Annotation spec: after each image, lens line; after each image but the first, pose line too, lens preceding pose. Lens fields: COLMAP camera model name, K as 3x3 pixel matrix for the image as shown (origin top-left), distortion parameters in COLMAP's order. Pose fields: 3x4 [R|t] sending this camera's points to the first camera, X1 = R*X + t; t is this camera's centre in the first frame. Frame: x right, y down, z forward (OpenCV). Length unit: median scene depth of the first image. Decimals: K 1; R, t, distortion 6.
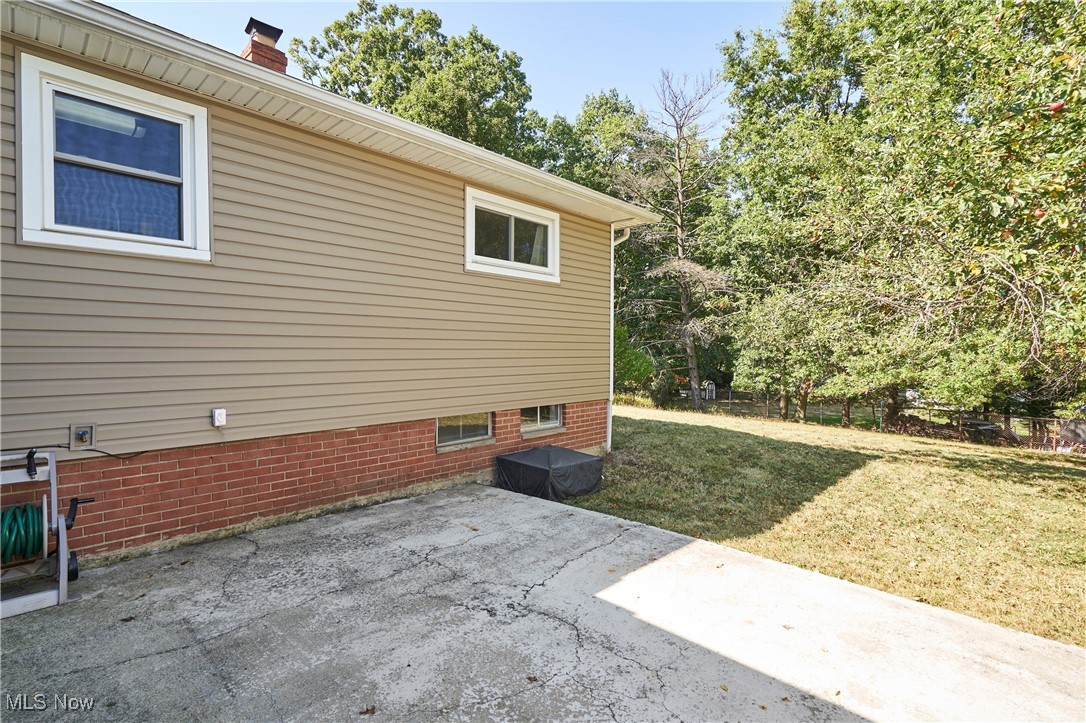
lens RADIAL K [[505.9, 0, 542.7], [0, 505.9, 358.0], [0, 0, 1]] dist [0.000134, 0.000699]
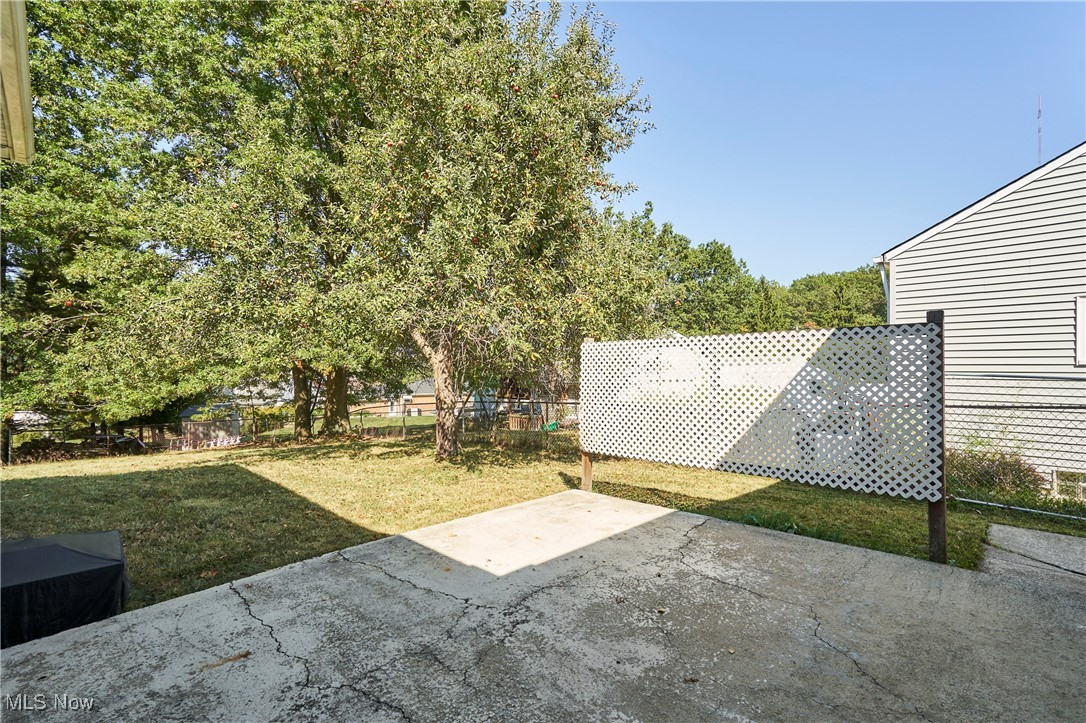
lens RADIAL K [[505.9, 0, 542.6], [0, 505.9, 362.8], [0, 0, 1]] dist [0.000134, 0.000699]
pose [[0.020325, 0.001229, 0.999793, -0.884275], [0.021132, 0.999775, -0.001659, -0.006039], [-0.999570, 0.021161, 0.020295, 0.743545]]
